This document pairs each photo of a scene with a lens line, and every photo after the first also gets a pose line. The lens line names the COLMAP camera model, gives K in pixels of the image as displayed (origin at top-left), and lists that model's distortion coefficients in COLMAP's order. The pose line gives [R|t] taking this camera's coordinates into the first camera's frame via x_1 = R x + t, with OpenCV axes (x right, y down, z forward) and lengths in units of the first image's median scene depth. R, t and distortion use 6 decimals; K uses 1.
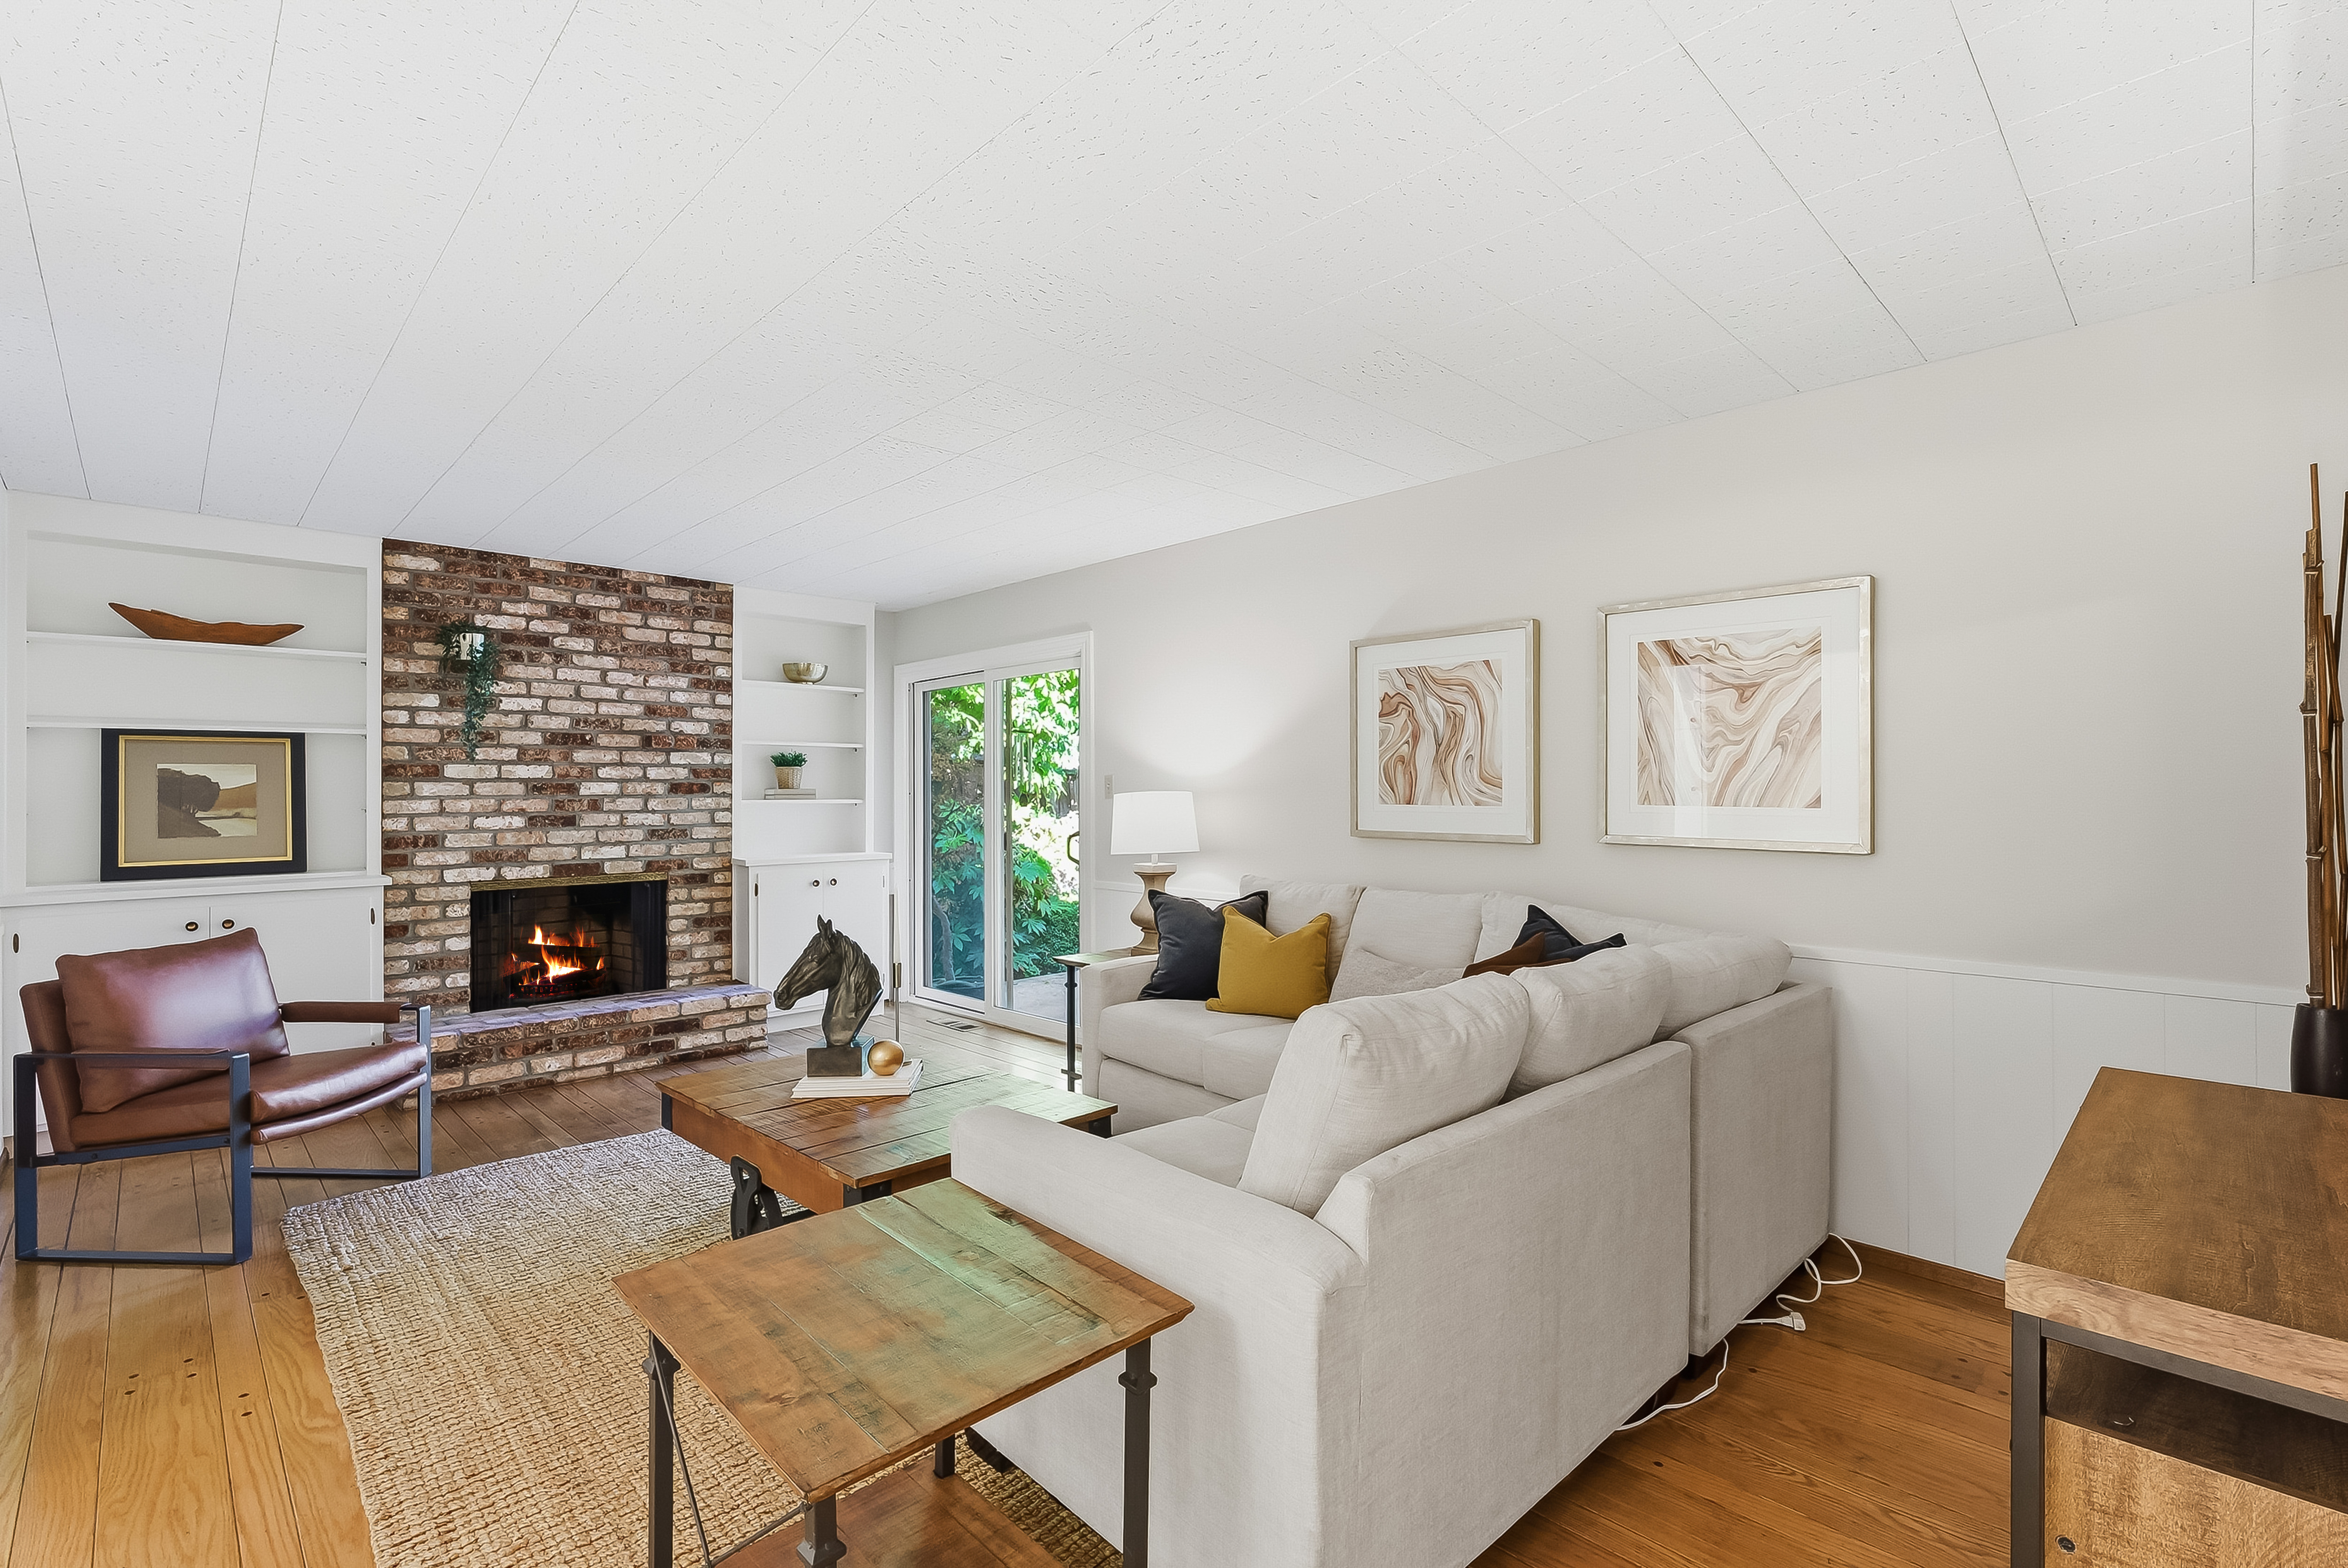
lens RADIAL K [[1045.9, 0, 1164.3], [0, 1045.9, 778.4], [0, 0, 1]] dist [-0.011126, 0.003755]
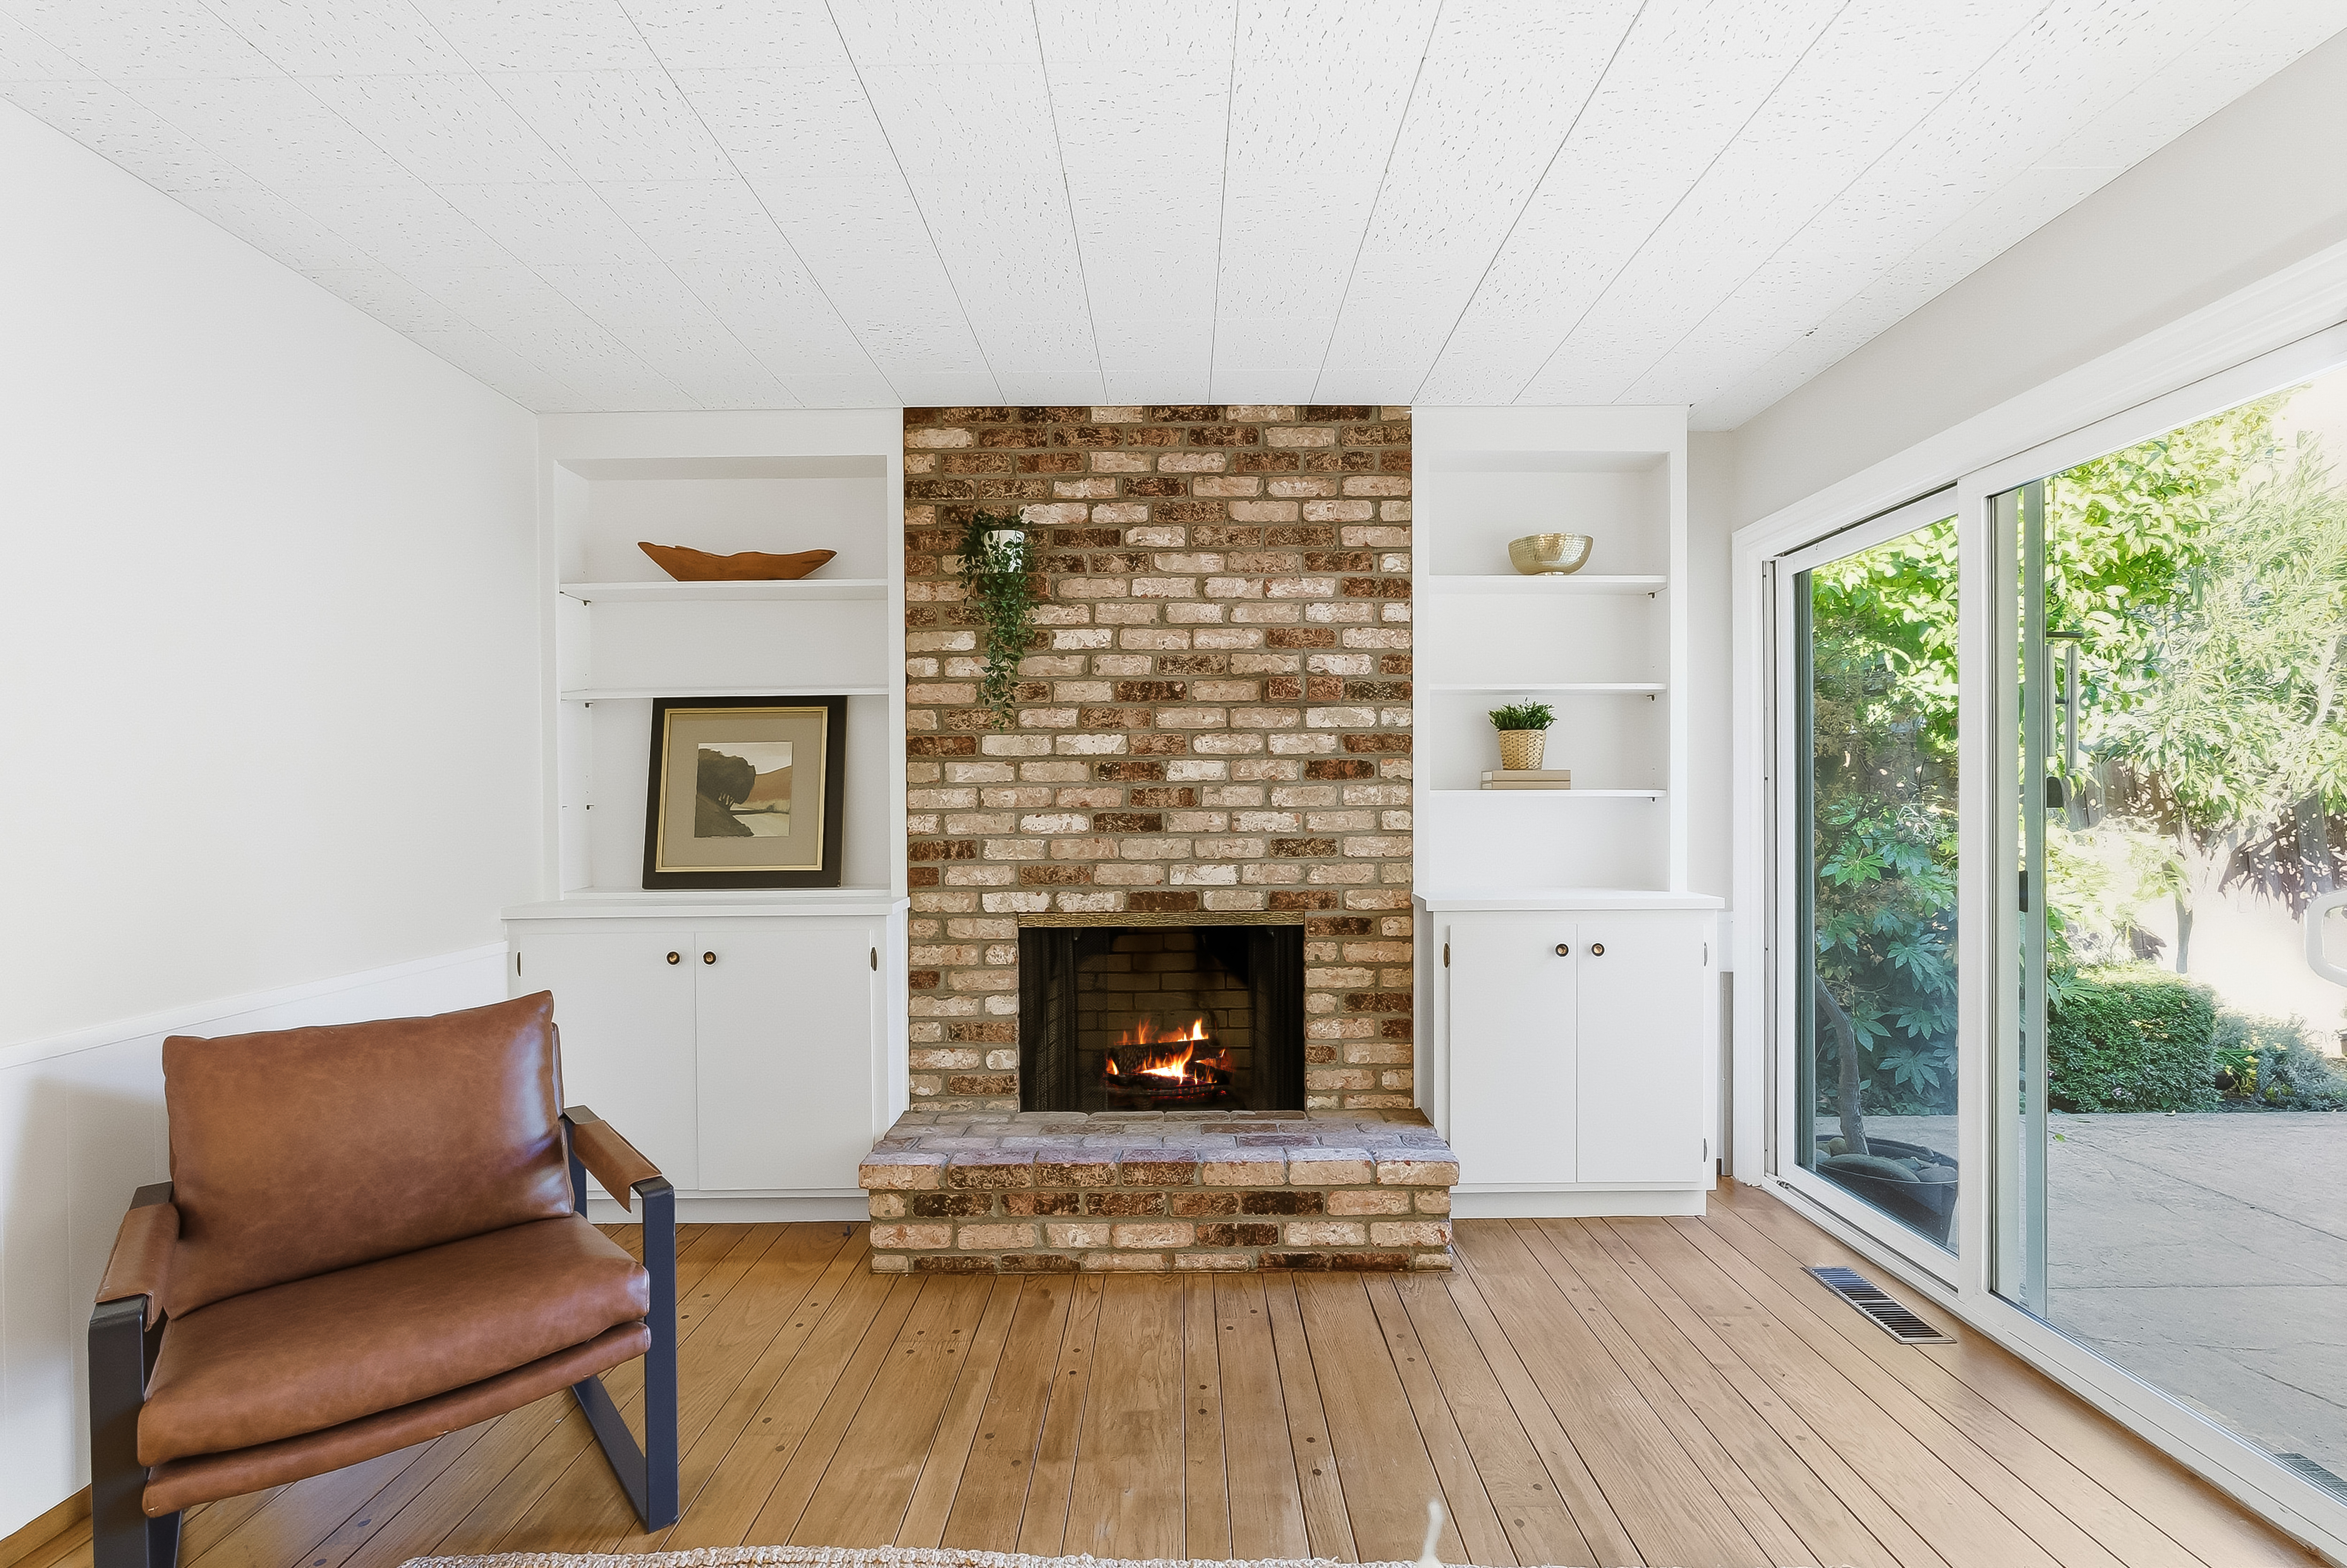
lens RADIAL K [[1045.4, 0, 1182.8], [0, 1045.4, 803.1], [0, 0, 1]] dist [-0.011126, 0.003755]
pose [[0.721883, 0.004382, -0.692001, -0.128801], [0.011329, 0.999771, 0.018149, 0.018244], [0.691922, -0.020941, 0.721668, 0.577495]]
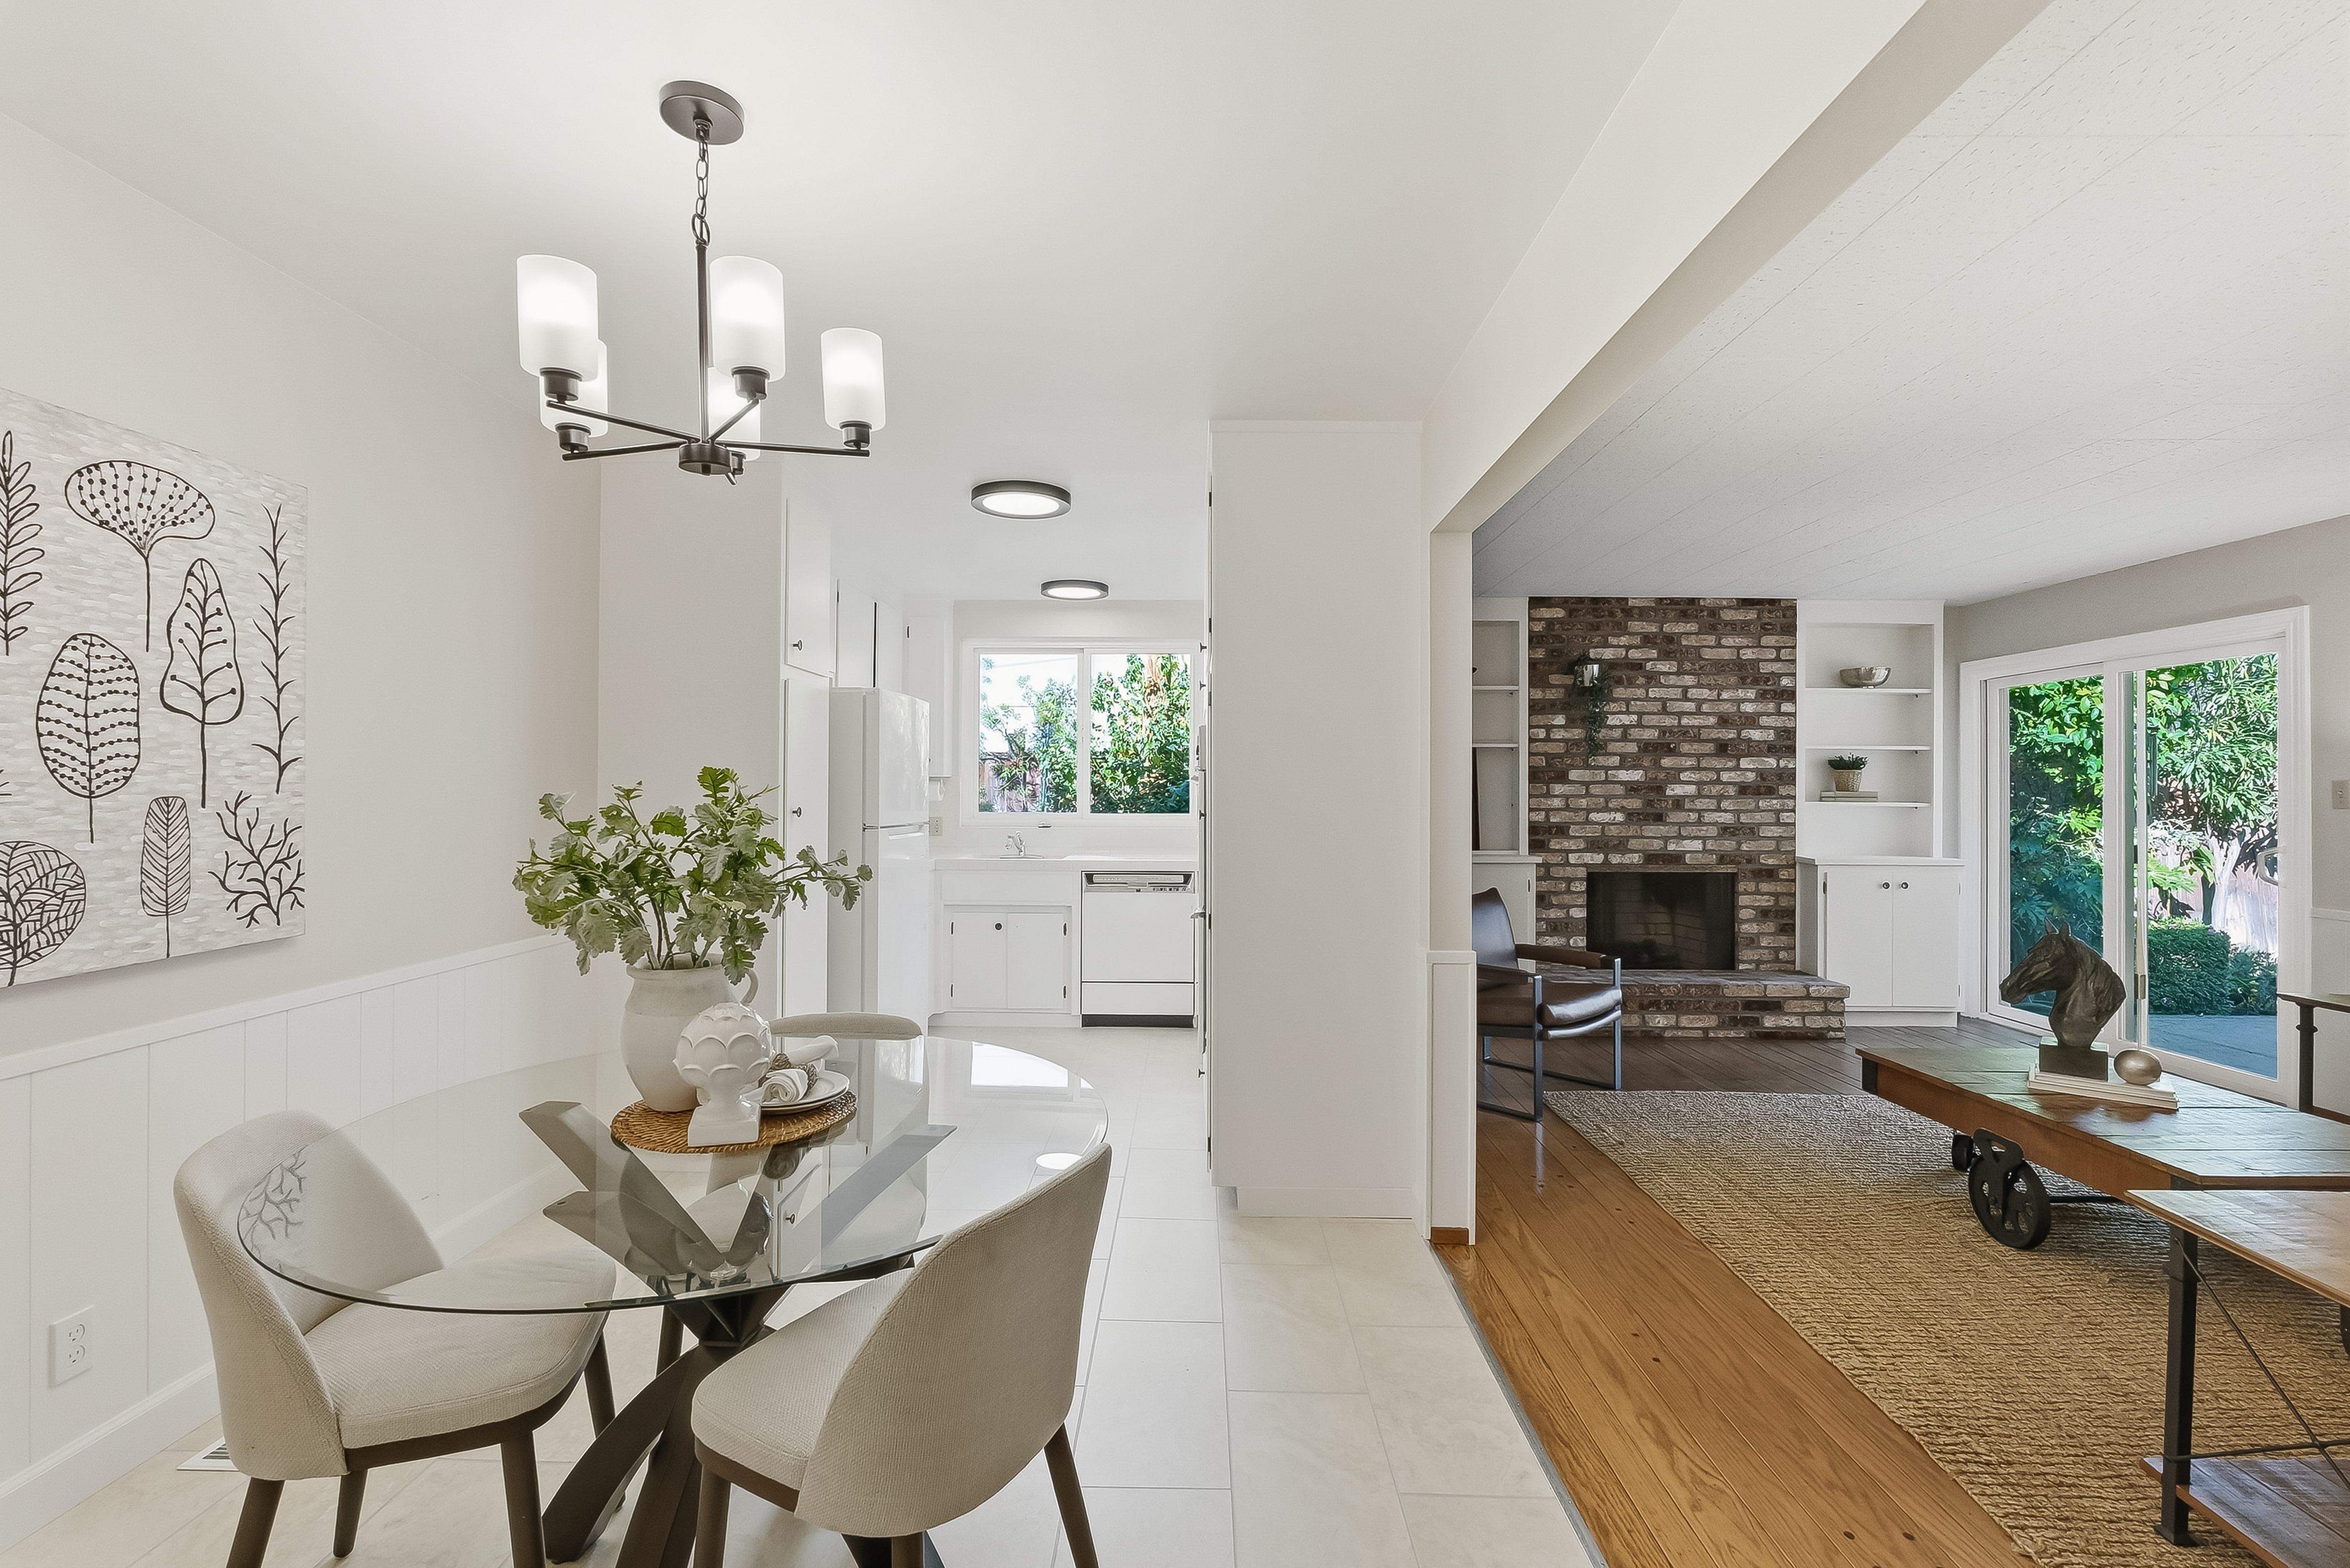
lens RADIAL K [[1046.7, 0, 1174.9], [0, 1046.7, 773.7], [0, 0, 1]] dist [-0.011126, 0.003755]
pose [[0.712216, 0.004818, -0.701944, -0.135143], [-0.001983, 0.999986, 0.004851, -0.013391], [0.701958, -0.002063, 0.712215, -0.228838]]
